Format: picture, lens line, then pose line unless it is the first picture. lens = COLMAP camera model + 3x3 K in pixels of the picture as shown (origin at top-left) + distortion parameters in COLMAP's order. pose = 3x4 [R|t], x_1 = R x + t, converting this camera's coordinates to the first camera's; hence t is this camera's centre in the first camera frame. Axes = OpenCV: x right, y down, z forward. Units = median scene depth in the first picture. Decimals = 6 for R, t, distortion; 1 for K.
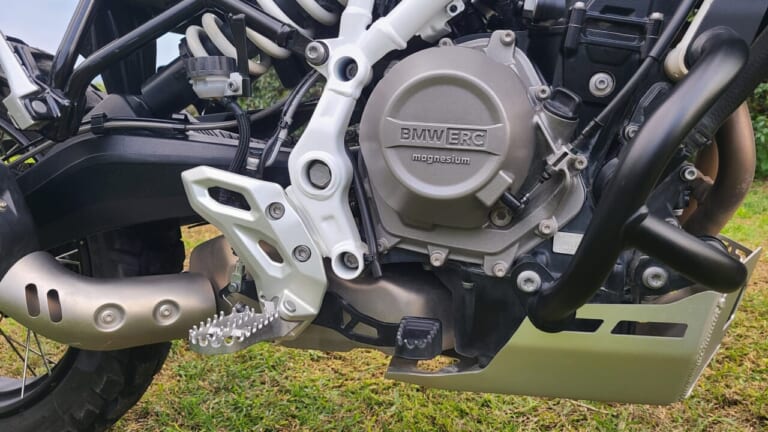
lens RADIAL K [[518.7, 0, 384.0], [0, 518.7, 216.0], [0, 0, 1]] dist [0.032491, -0.001644]
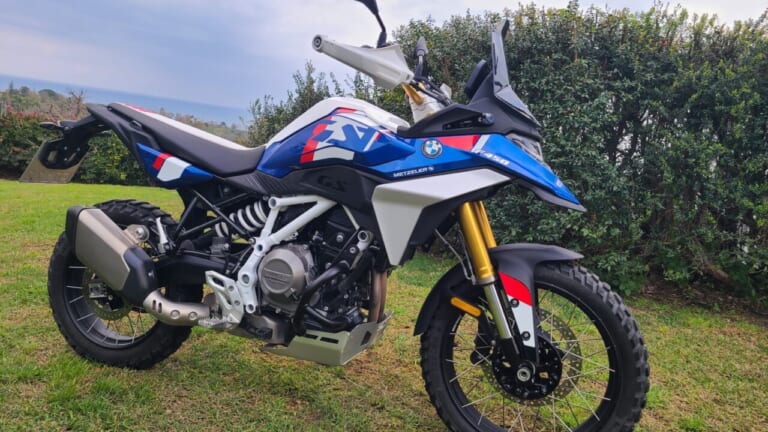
lens RADIAL K [[518.7, 0, 384.0], [0, 518.7, 216.0], [0, 0, 1]] dist [0.032491, -0.001644]
pose [[0.988082, 0.134568, -0.074734, 0.886906], [-0.141289, 0.985552, -0.093409, -0.278204], [0.061085, 0.102855, 0.992819, -2.138510]]
